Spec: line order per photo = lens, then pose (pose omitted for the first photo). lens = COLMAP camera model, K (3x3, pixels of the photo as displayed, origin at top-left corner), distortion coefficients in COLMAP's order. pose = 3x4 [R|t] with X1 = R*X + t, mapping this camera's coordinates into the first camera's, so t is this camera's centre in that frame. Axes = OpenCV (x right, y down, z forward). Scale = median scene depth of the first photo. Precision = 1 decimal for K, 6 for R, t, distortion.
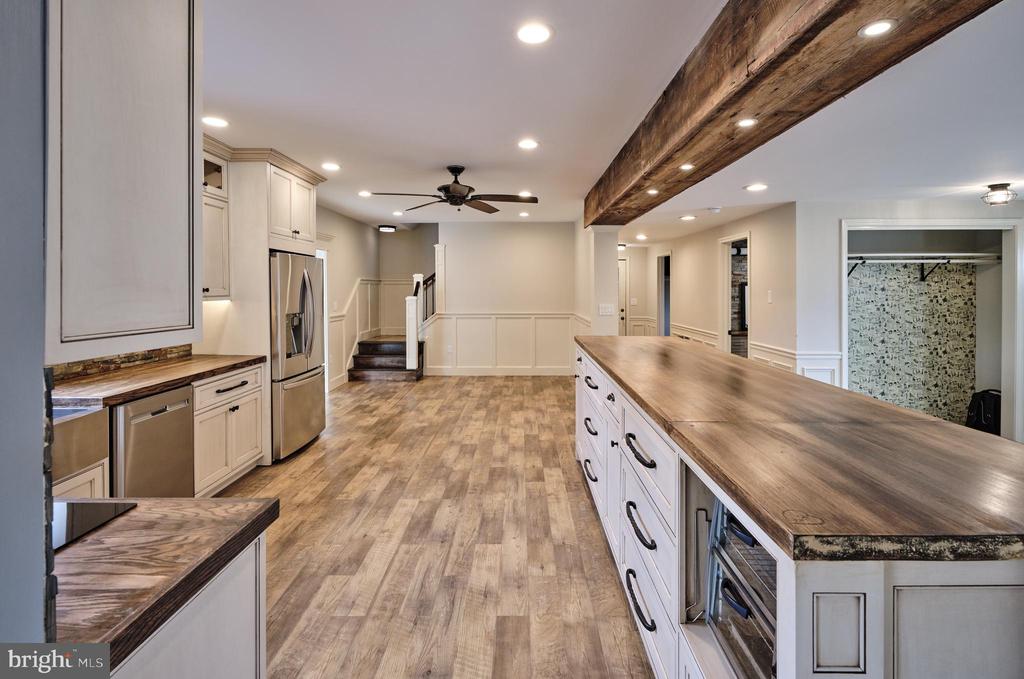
lens RADIAL K [[486.3, 0, 523.8], [0, 486.3, 293.4], [0, 0, 1]] dist [0.000054, -0.000023]
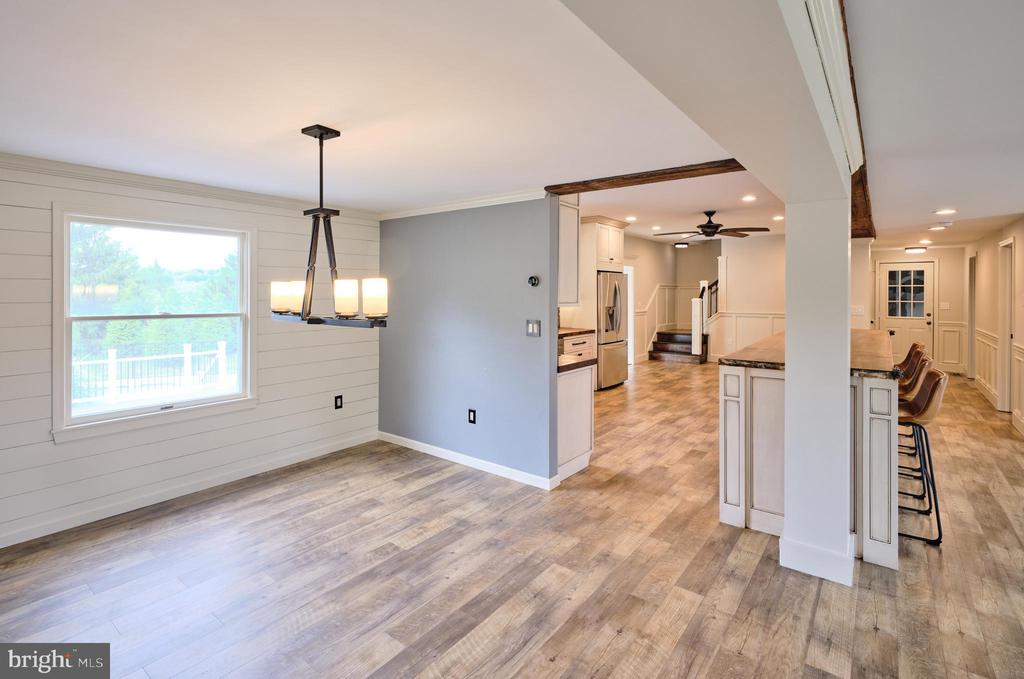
lens RADIAL K [[485.7, 0, 511.7], [0, 485.7, 294.3], [0, 0, 1]] dist [-0.001366, 0.000121]
pose [[0.789304, 0.001834, -0.613999, 0.324315], [-0.005277, 0.999979, -0.003797, 0.005245], [0.613980, 0.006237, 0.789297, -0.598275]]
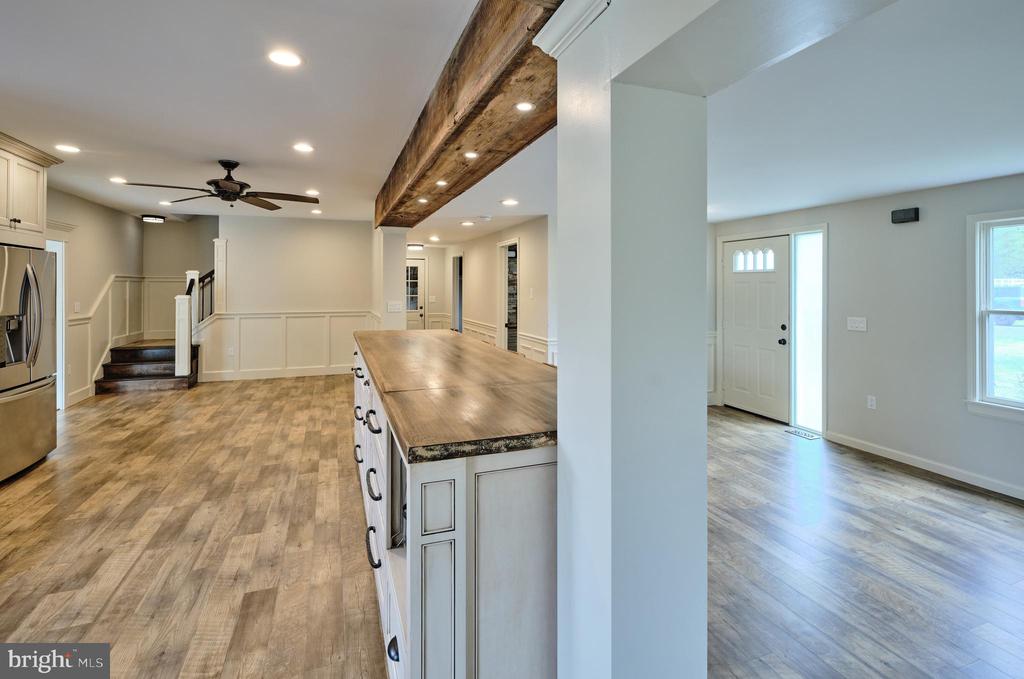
lens RADIAL K [[485.0, 0, 513.5], [0, 485.0, 282.7], [0, 0, 1]] dist [-0.001324, 0.000170]
pose [[0.938897, 0.003397, 0.344181, 0.068867], [0.002953, 0.999835, -0.017924, 0.001578], [-0.344185, 0.017845, 0.938732, -0.112551]]
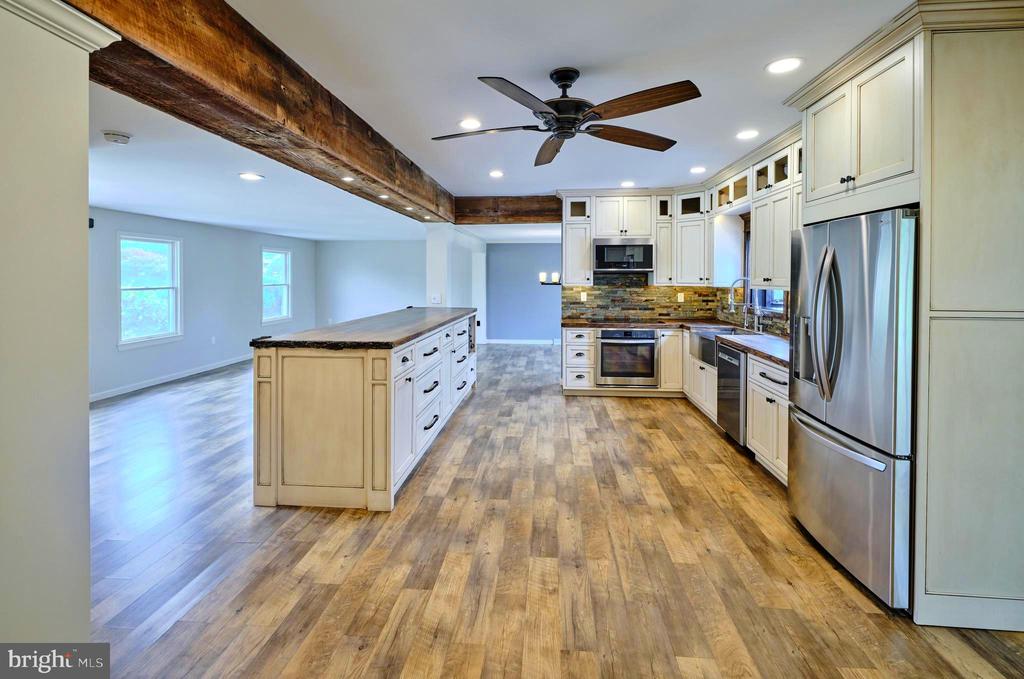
lens RADIAL K [[465.2, 0, 512.0], [0, 465.2, 280.8], [0, 0, 1]] dist [-0.000761, -0.000353]
pose [[-0.996019, -0.005688, 0.088959, -0.134605], [-0.003960, 0.999800, 0.019598, -0.017842], [-0.089053, 0.019167, -0.995842, 1.701662]]
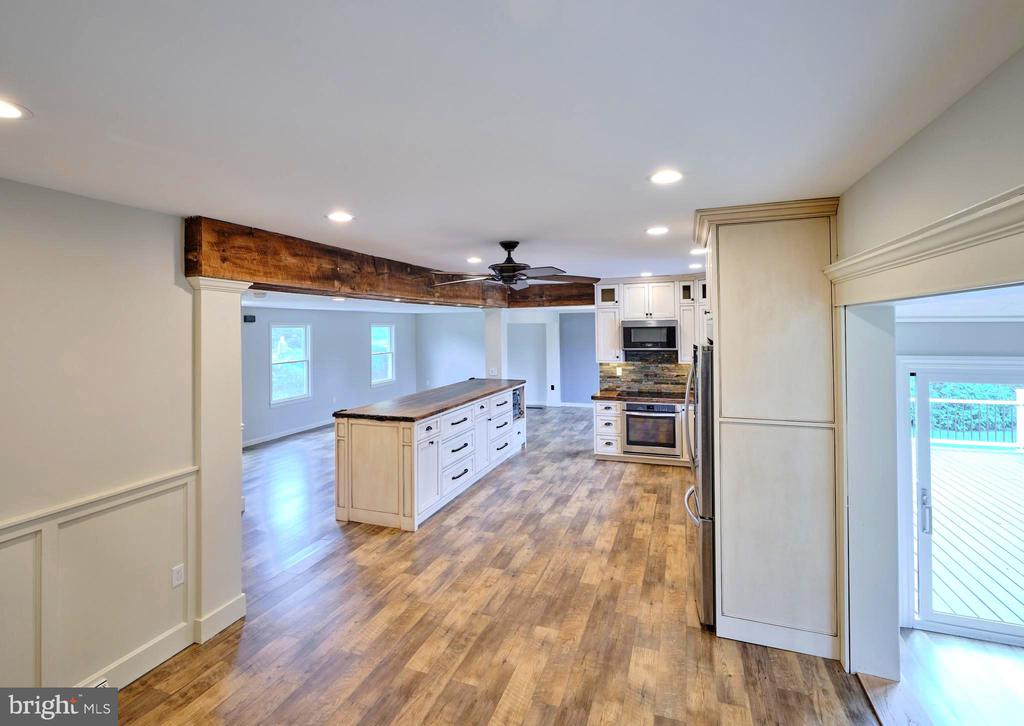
lens RADIAL K [[487.4, 0, 504.5], [0, 487.4, 320.7], [0, 0, 1]] dist [-0.002215, -0.000143]
pose [[-0.934769, 0.013351, 0.355004, -0.475625], [0.013620, 0.999906, -0.001741, -0.124428], [-0.354994, 0.003207, -0.934863, 1.974851]]
